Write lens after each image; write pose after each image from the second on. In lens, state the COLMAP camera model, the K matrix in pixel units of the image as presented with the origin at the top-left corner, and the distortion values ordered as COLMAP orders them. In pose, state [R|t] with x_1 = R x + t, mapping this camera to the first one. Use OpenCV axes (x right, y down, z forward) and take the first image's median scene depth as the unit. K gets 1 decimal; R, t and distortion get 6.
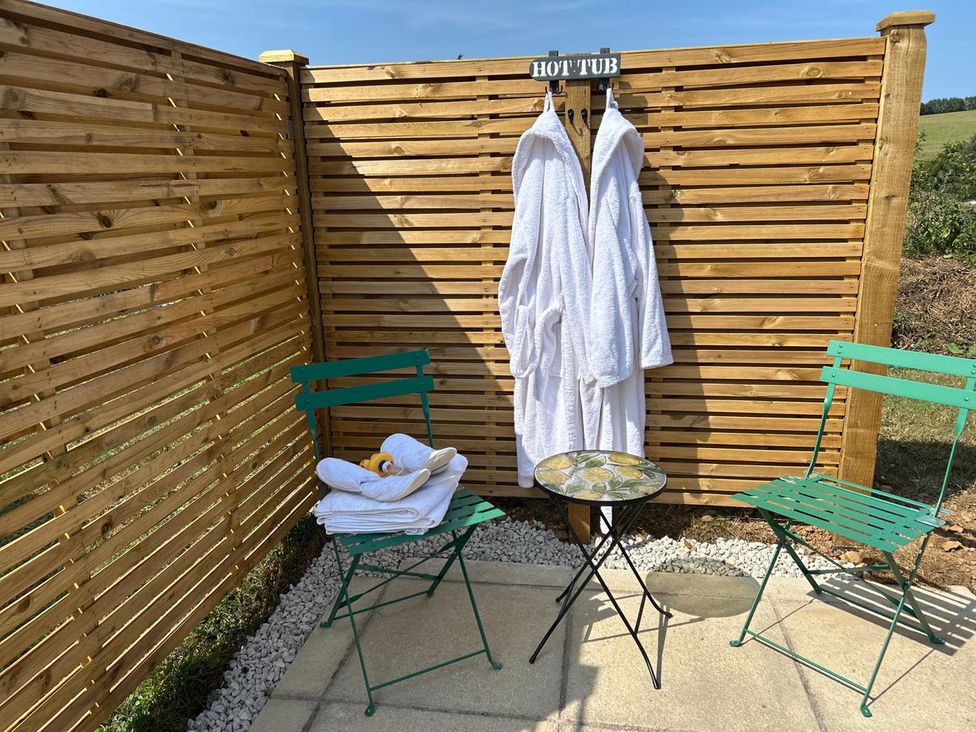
lens RADIAL K [[716.4, 0, 488.0], [0, 716.4, 366.0], [0, 0, 1]] dist [0.000695, -0.000650]
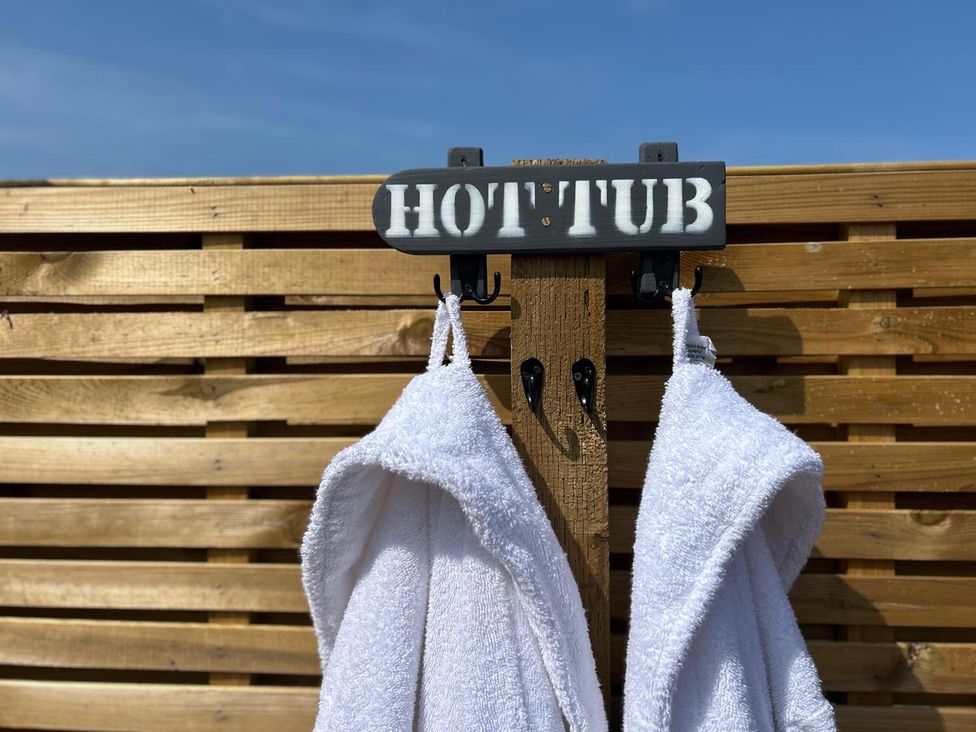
lens RADIAL K [[716.4, 0, 488.0], [0, 716.4, 366.0], [0, 0, 1]] dist [0.000695, -0.000650]
pose [[0.995166, 0.021233, 0.095883, 0.075462], [0.003192, 0.968838, -0.247674, -0.294258], [-0.098154, 0.246783, 0.964087, 0.758800]]
